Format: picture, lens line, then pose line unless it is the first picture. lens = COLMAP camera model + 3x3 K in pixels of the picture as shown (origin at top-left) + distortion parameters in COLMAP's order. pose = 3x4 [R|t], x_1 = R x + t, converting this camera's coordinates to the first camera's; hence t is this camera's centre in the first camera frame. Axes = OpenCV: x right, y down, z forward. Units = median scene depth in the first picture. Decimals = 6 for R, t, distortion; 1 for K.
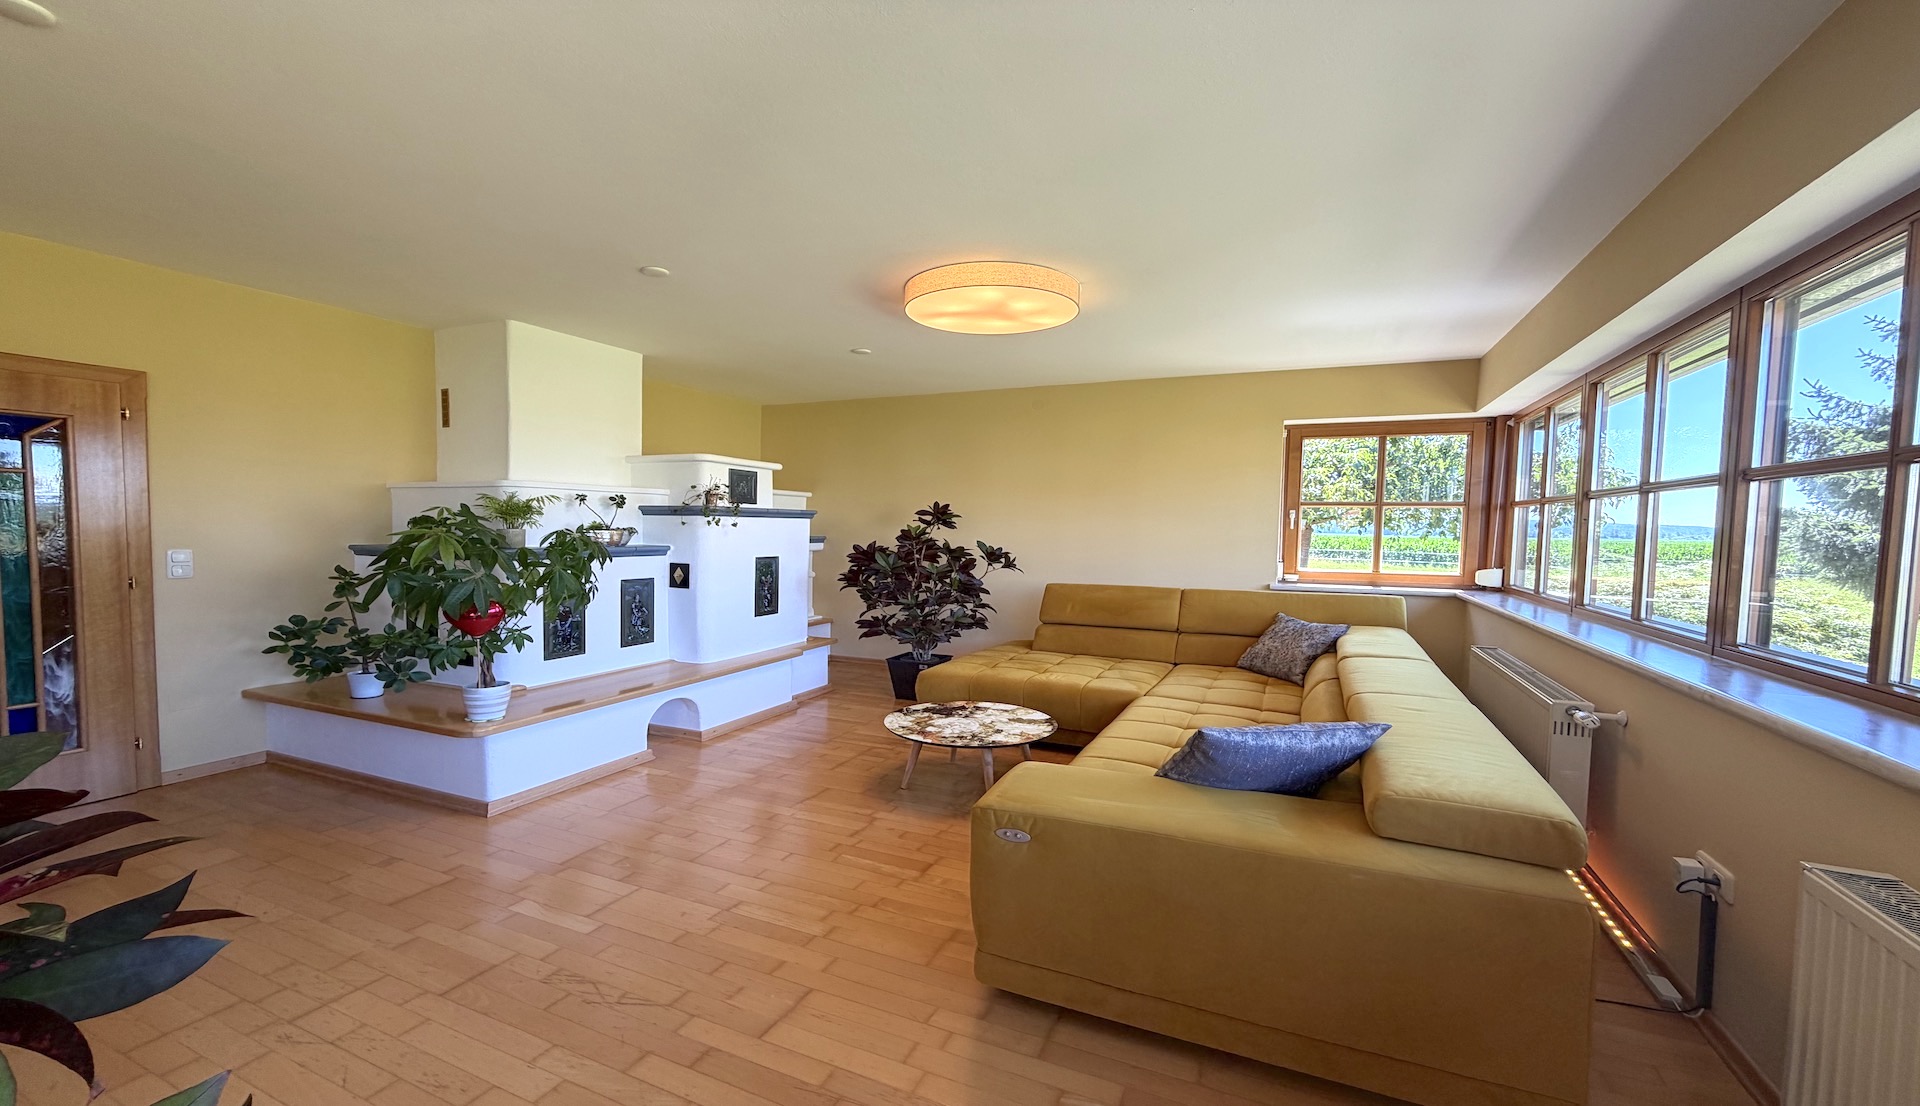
lens RADIAL K [[768.7, 0, 957.1], [0, 768.7, 552.8], [0, 0, 1]] dist [-0.003545, 0.001417]
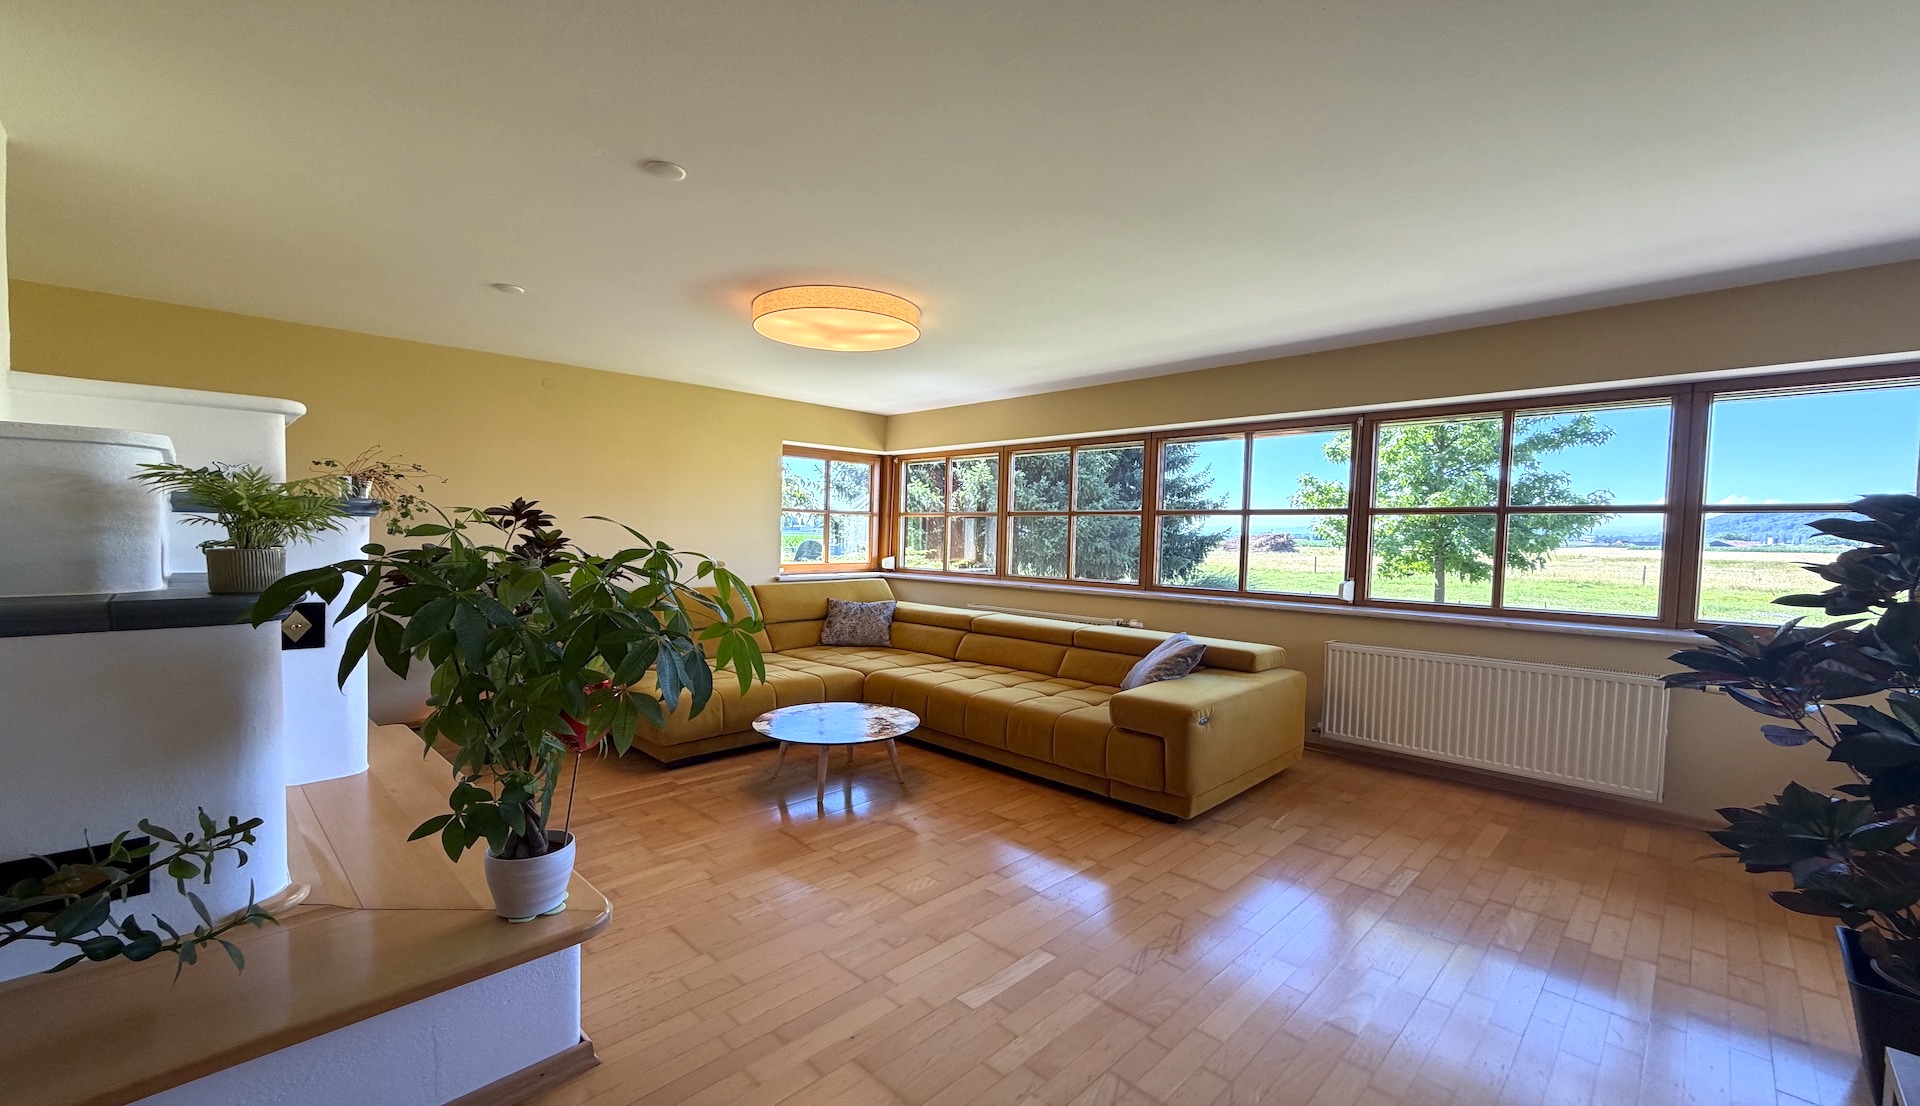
lens RADIAL K [[768.7, 0, 943.2], [0, 768.7, 557.0], [0, 0, 1]] dist [-0.003545, 0.001417]
pose [[0.356647, -0.041301, 0.933326, -0.942169], [0.022126, 0.999116, 0.035757, -0.042034], [-0.933977, 0.007898, 0.357246, 0.504117]]
